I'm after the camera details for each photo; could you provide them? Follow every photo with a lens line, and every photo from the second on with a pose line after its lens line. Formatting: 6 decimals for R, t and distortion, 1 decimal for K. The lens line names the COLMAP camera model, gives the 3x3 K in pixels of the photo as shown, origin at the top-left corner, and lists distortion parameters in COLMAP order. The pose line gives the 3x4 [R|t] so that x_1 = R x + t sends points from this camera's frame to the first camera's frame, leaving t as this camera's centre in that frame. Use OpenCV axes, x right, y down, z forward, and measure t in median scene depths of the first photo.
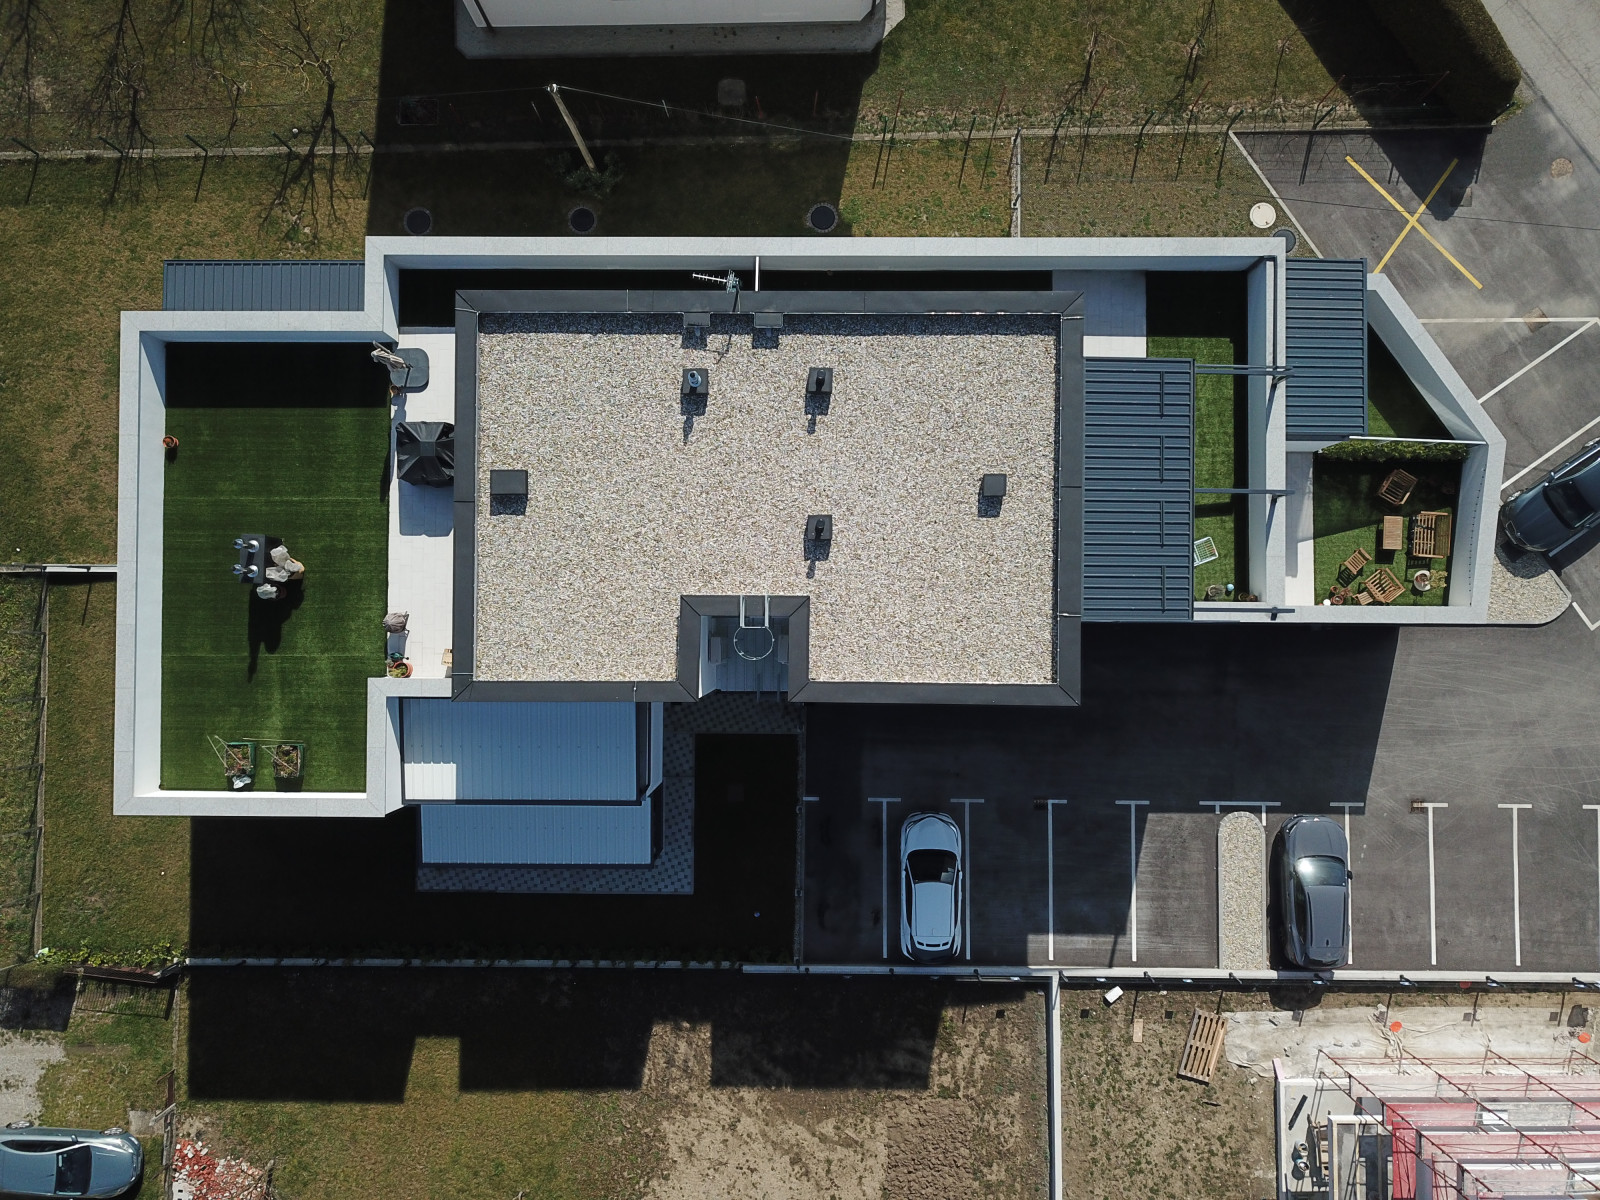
lens RADIAL K [[1223.4, 0, 800.3], [0, 1223.4, 606.8], [0, 0, 1]] dist [0.019320, -0.013670]
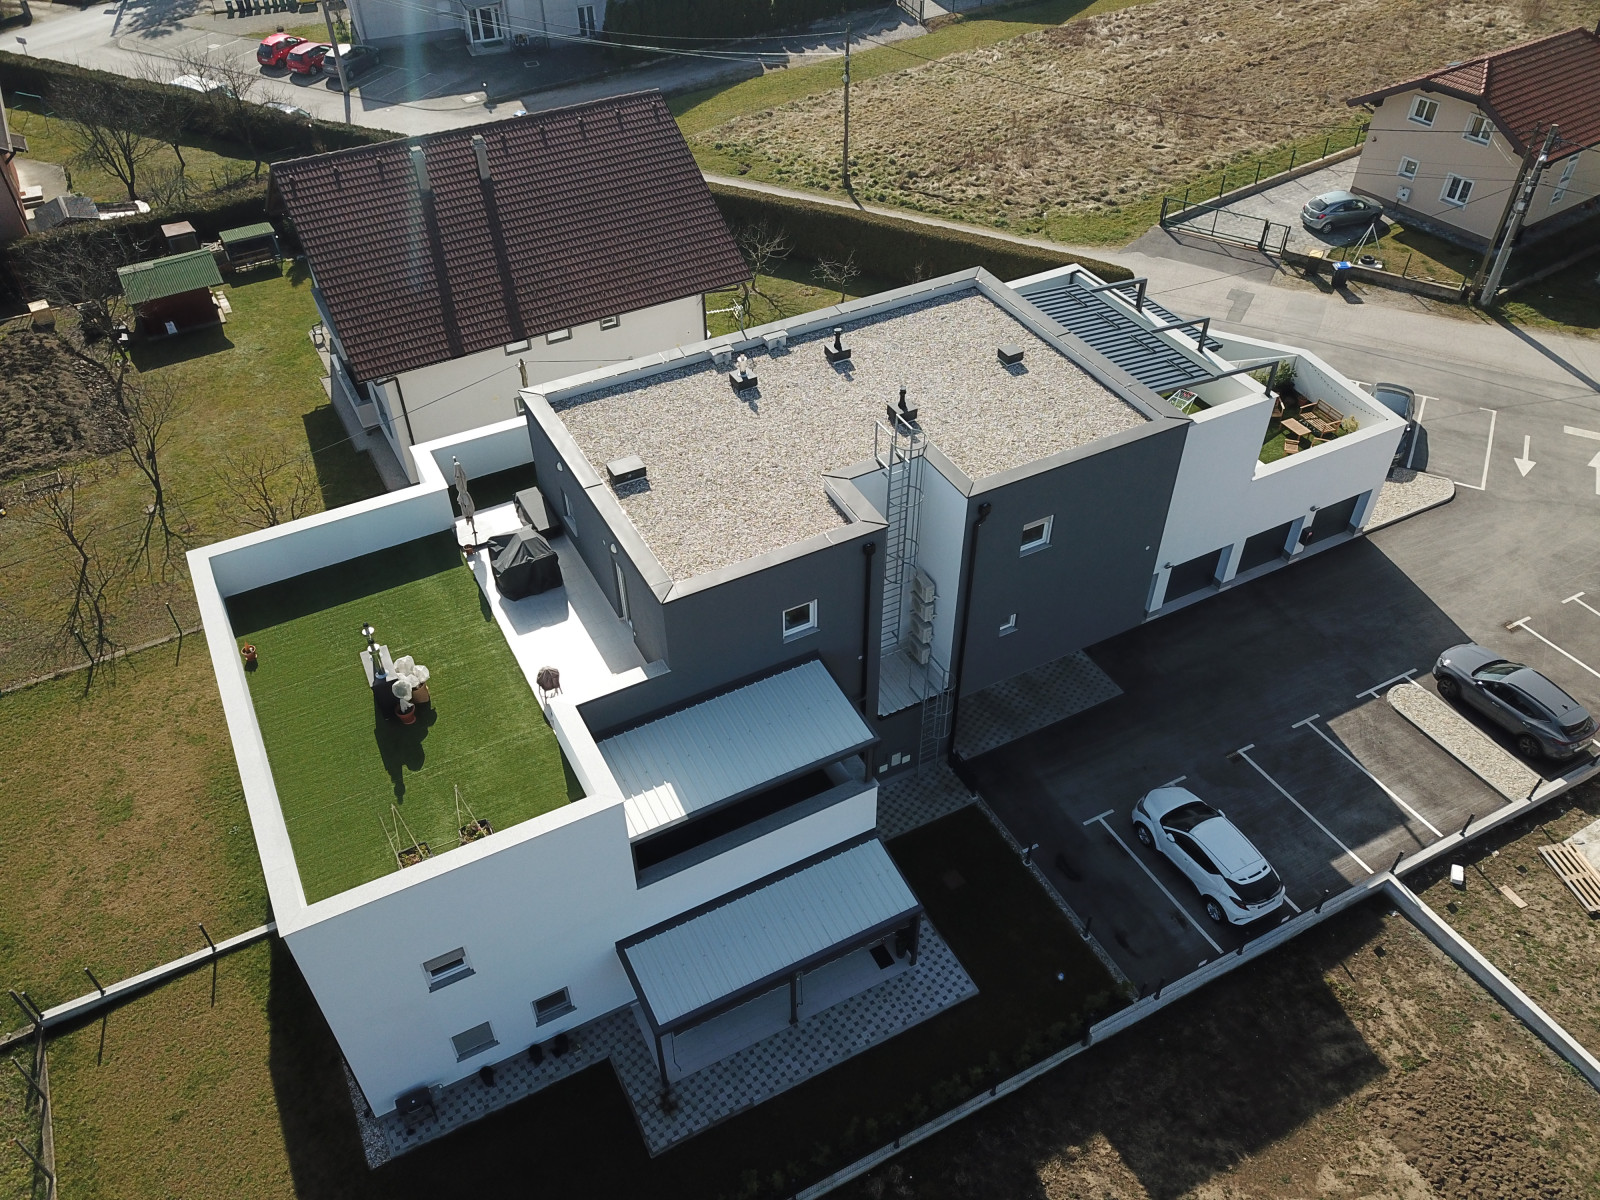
lens RADIAL K [[1223.4, 0, 797.2], [0, 1223.4, 604.8], [0, 0, 1]] dist [0.019320, -0.013670]
pose [[0.882360, -0.315480, 0.349161, -0.385881], [0.470563, 0.597019, -0.649722, 0.541444], [-0.003482, 0.737591, 0.675239, 0.287515]]
